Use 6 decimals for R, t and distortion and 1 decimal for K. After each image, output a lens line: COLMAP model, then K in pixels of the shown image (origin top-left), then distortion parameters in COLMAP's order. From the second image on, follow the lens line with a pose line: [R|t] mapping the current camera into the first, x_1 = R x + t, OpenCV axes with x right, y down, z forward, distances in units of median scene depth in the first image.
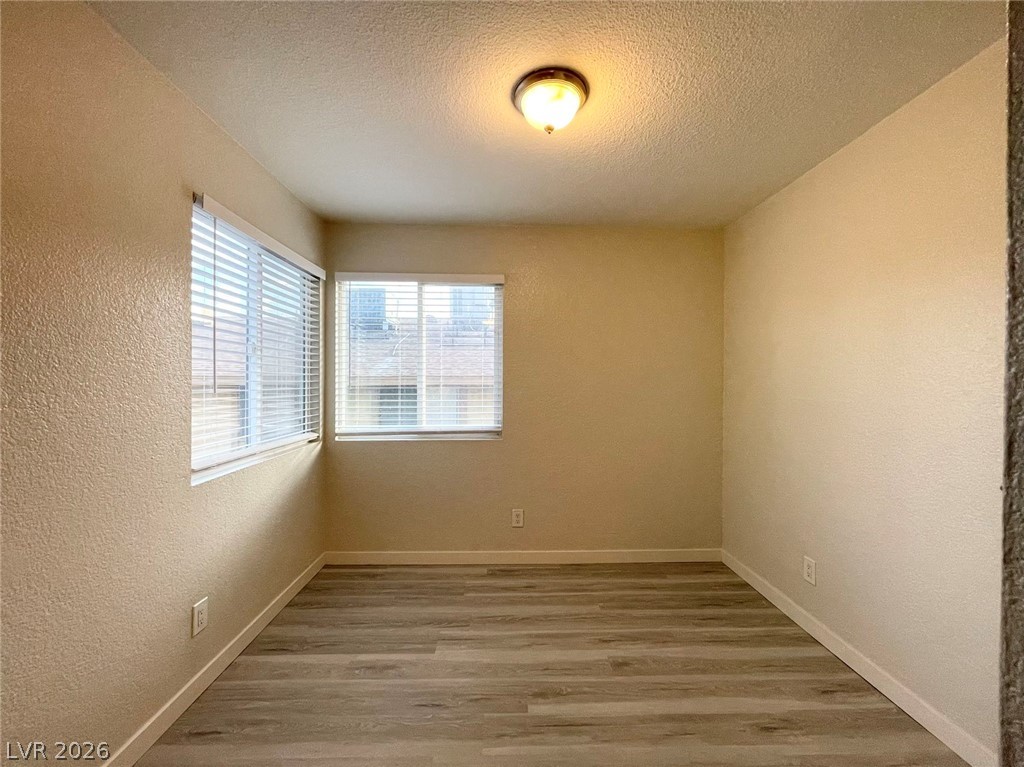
lens RADIAL K [[415.2, 0, 512.8], [0, 415.2, 384.2], [0, 0, 1]] dist [0.001097, -0.001656]
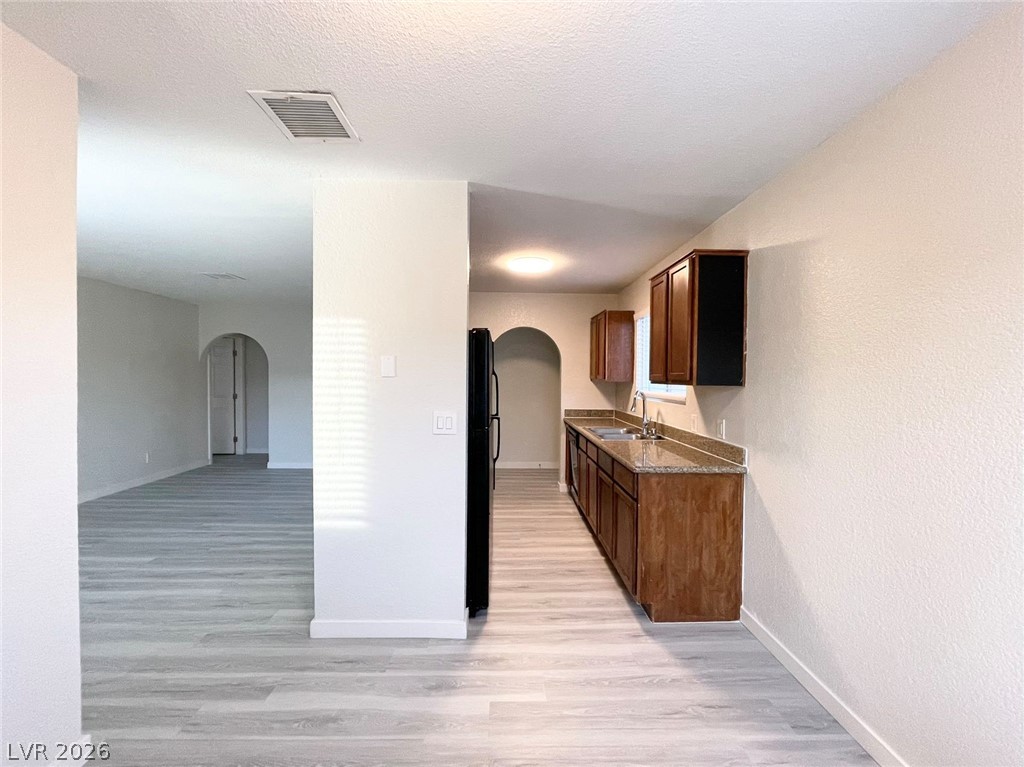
lens RADIAL K [[415.2, 0, 512.9], [0, 415.2, 384.8], [0, 0, 1]] dist [0.001097, -0.001656]
pose [[-0.999926, -0.007077, 0.009898, 0.020122], [-0.006804, 0.999601, 0.027403, -0.038556], [-0.010088, 0.027334, -0.999575, 0.832082]]
